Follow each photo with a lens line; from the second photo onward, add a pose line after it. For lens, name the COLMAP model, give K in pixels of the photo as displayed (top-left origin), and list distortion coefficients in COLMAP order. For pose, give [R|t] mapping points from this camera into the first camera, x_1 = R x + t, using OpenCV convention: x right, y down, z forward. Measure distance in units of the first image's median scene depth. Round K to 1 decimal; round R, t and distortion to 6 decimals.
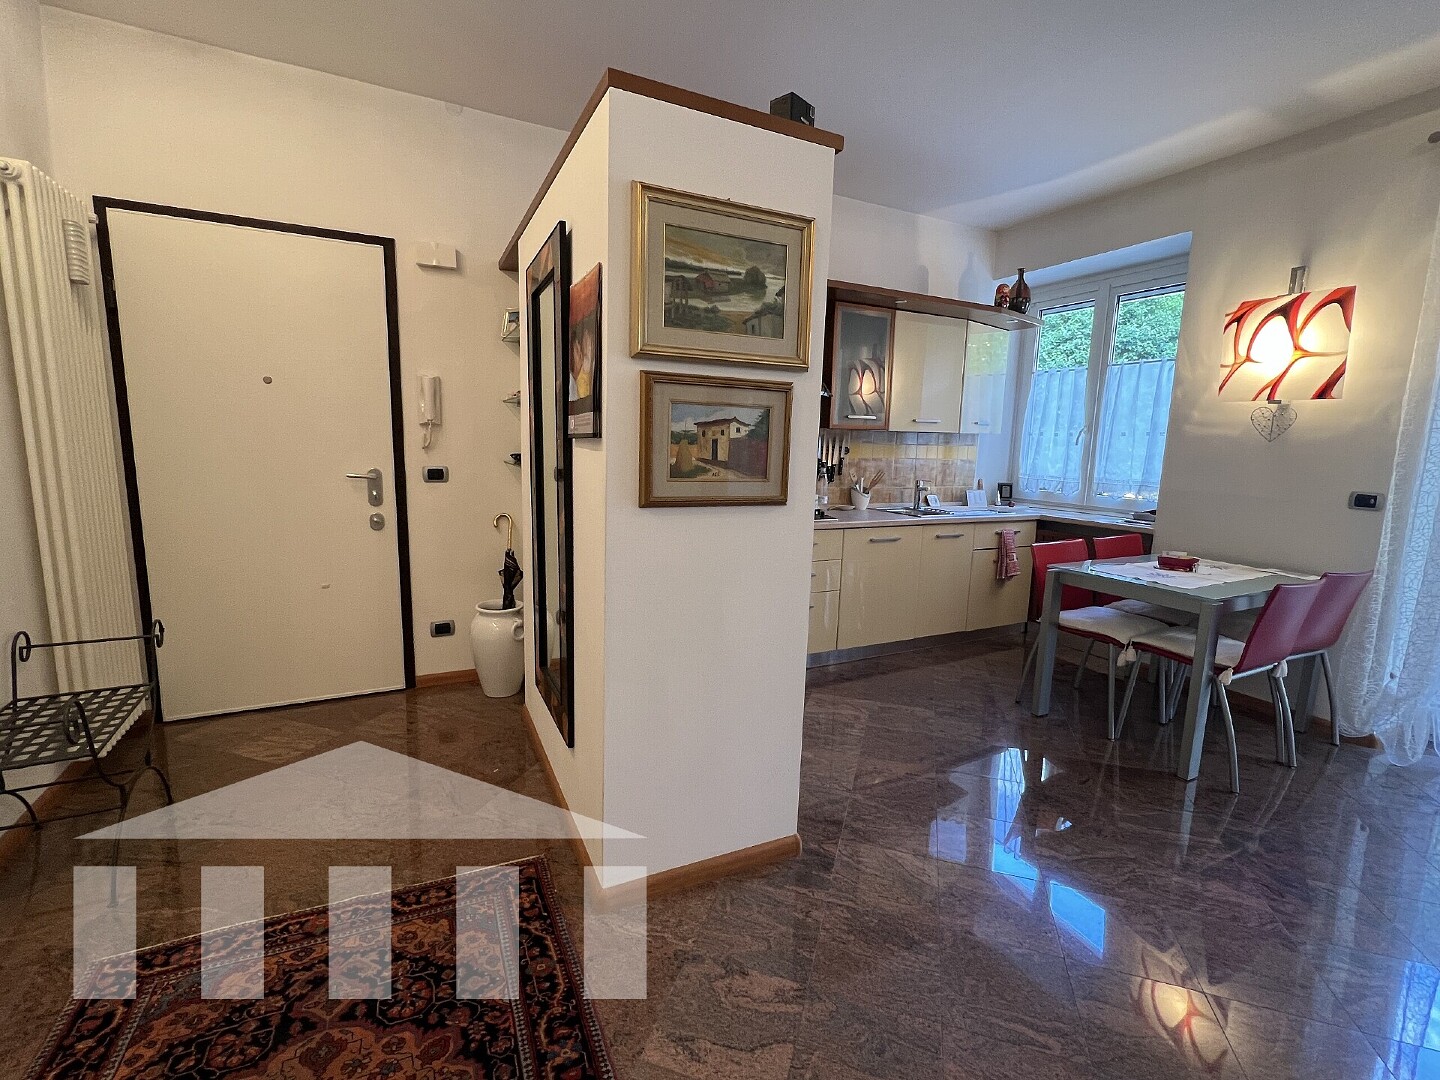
lens RADIAL K [[637.6, 0, 714.6], [0, 637.6, 535.5], [0, 0, 1]] dist [0.000064, -0.000505]
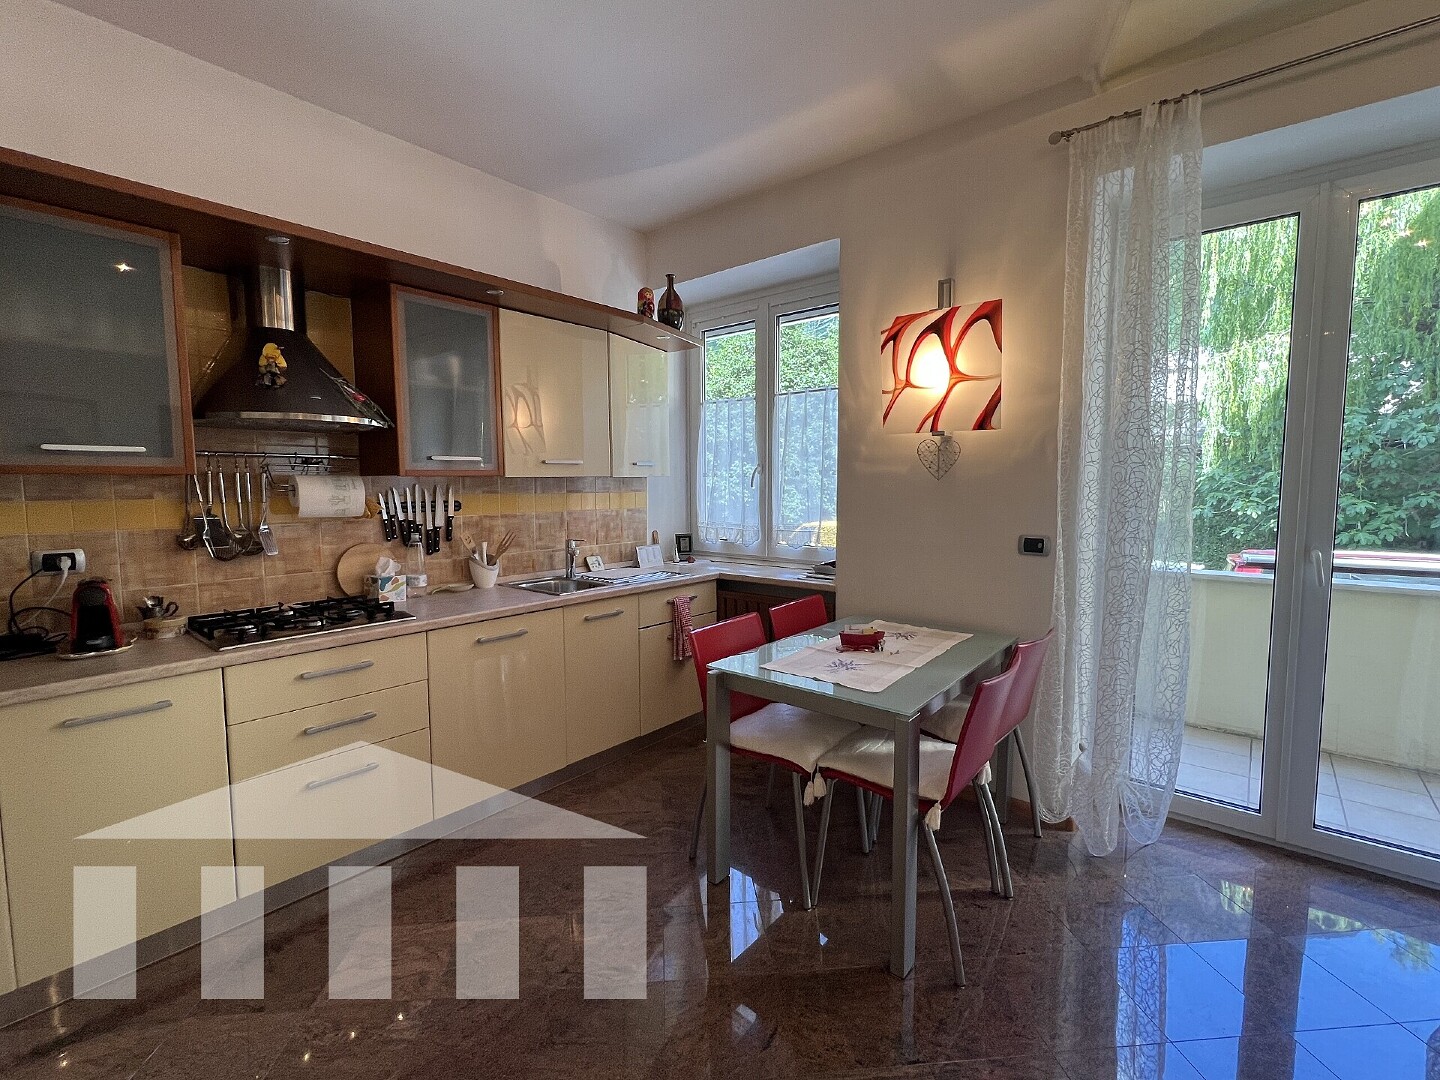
lens RADIAL K [[637.6, 0, 714.6], [0, 637.6, 535.5], [0, 0, 1]] dist [0.000064, -0.000505]
pose [[0.918555, -0.061613, 0.390463, 0.218055], [0.086341, 0.995200, -0.046078, -0.050009], [-0.385749, 0.076038, 0.919465, 0.283799]]
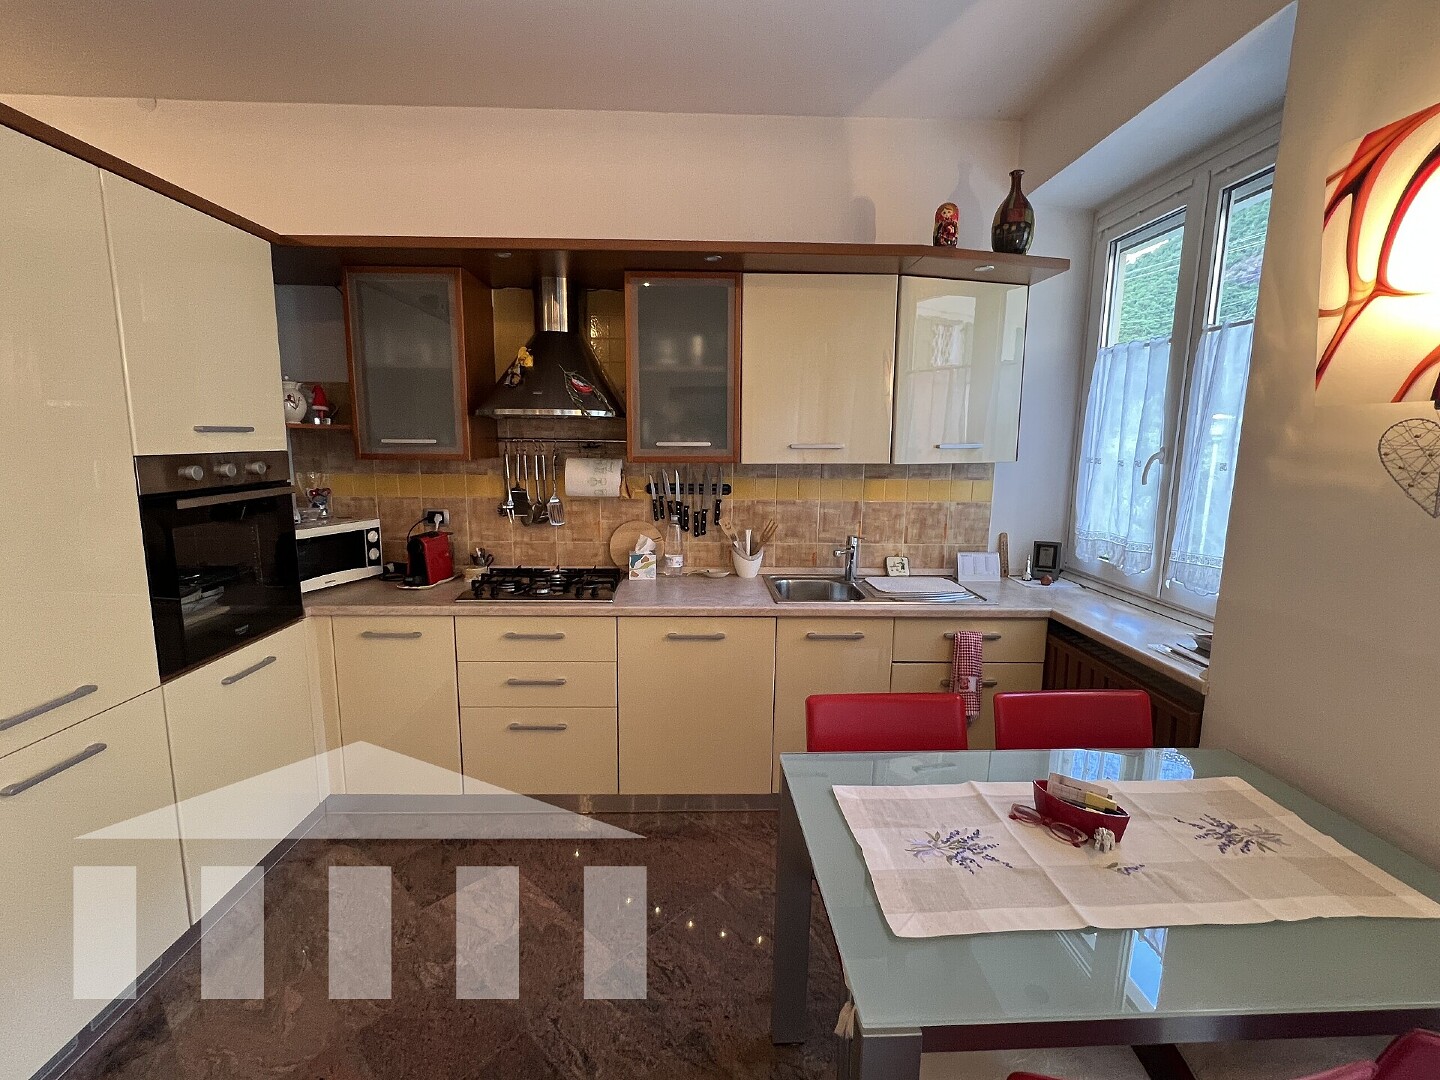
lens RADIAL K [[639.7, 0, 716.3], [0, 639.7, 532.7], [0, 0, 1]] dist [0.003204, -0.000573]
pose [[0.907028, 0.046235, -0.418524, 0.551828], [-0.050125, 0.998741, 0.001701, -0.099870], [0.418076, 0.019436, 0.908204, 0.430259]]
